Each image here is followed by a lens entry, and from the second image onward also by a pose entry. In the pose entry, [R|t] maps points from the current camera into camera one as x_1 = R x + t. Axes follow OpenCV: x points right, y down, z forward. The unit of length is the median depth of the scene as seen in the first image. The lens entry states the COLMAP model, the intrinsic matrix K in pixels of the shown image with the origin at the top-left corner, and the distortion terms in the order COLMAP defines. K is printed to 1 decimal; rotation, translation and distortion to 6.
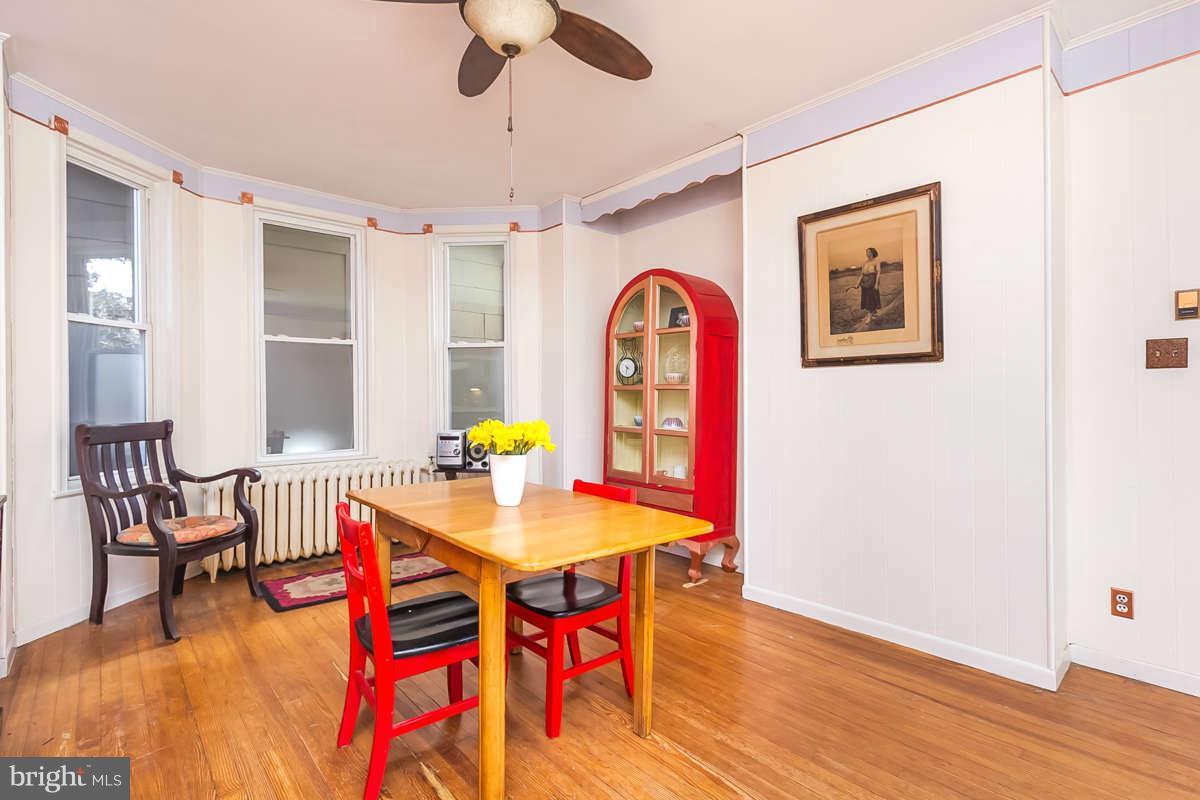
lens RADIAL K [[580.9, 0, 599.1], [0, 580.9, 403.9], [0, 0, 1]] dist [0.001066, 0.000120]
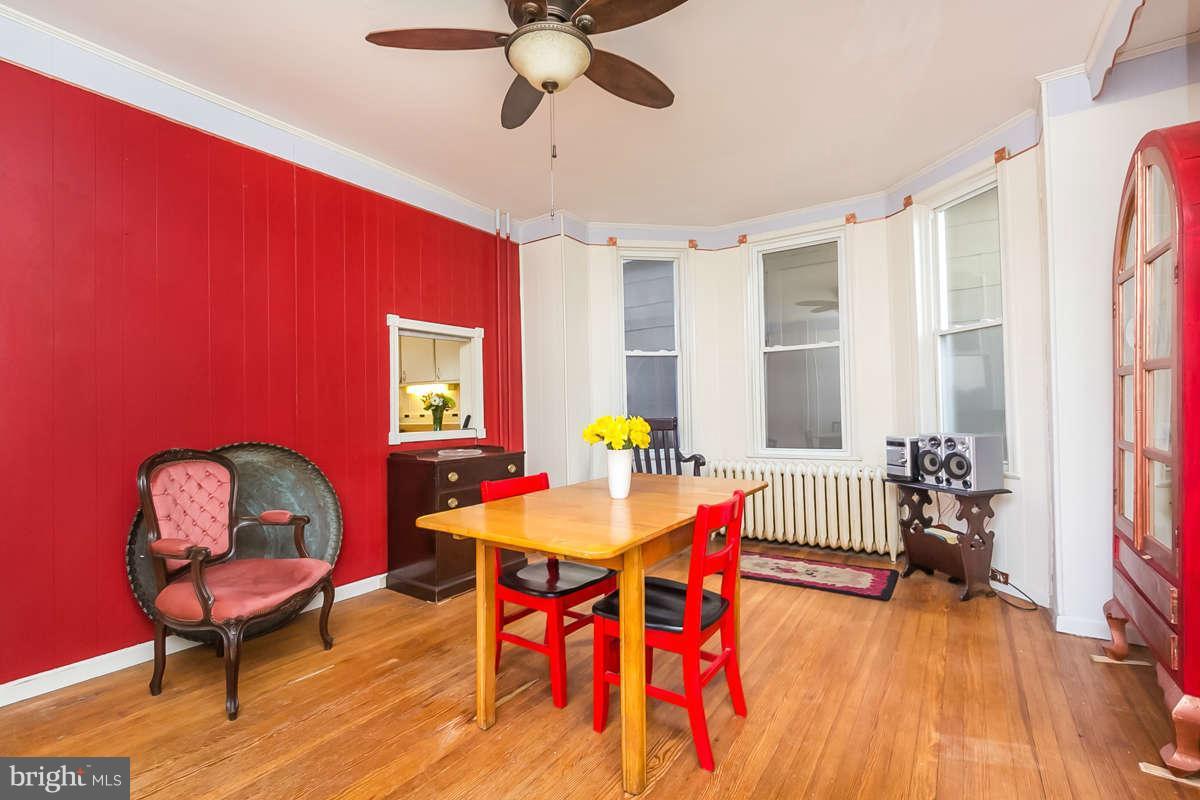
lens RADIAL K [[553.0, 0, 600.0], [0, 553.0, 400.0], [0, 0, 1]] dist [0.002635, 0.000439]
pose [[0.274492, -0.015609, -0.961463, 0.465457], [-0.005922, 0.999822, -0.017923, 0.013785], [0.961571, 0.010613, 0.274350, 0.405954]]
